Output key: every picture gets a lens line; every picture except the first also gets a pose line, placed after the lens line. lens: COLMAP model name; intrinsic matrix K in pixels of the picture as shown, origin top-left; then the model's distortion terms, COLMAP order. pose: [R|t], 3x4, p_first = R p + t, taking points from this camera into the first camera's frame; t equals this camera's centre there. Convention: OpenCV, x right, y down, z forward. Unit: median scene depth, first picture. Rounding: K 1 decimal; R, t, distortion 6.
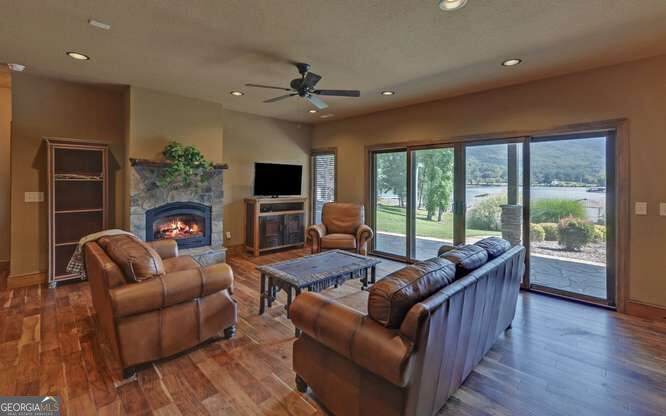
lens RADIAL K [[292.6, 0, 340.8], [0, 292.6, 180.2], [0, 0, 1]] dist [-0.005216, 0.000452]
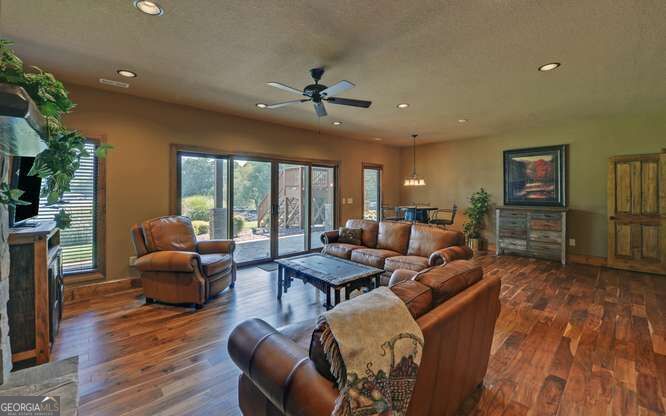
lens RADIAL K [[267.5, 0, 326.9], [0, 267.5, 191.0], [0, 0, 1]] dist [-0.000346, -0.000416]
pose [[0.072955, -0.001109, 0.997335, -0.842267], [-0.005282, 0.999985, 0.001498, 0.009302], [-0.997321, -0.005377, 0.072948, 0.735180]]
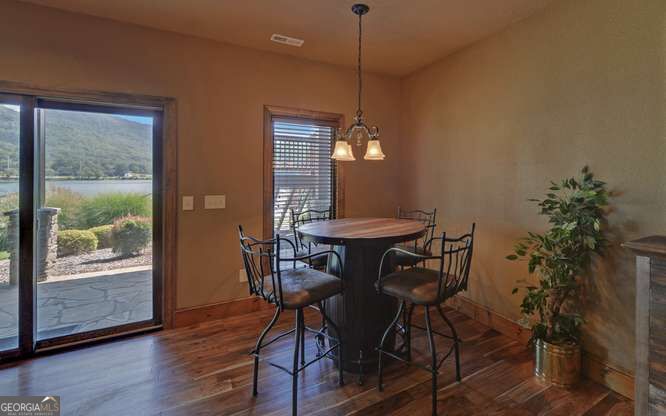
lens RADIAL K [[306.3, 0, 382.8], [0, 306.3, 175.2], [0, 0, 1]] dist [0.005723, -0.000066]
pose [[0.244932, -0.002314, 0.969537, 0.201331], [-0.005826, 0.999976, 0.003859, 0.004012], [-0.969523, -0.006593, 0.244913, 0.146515]]
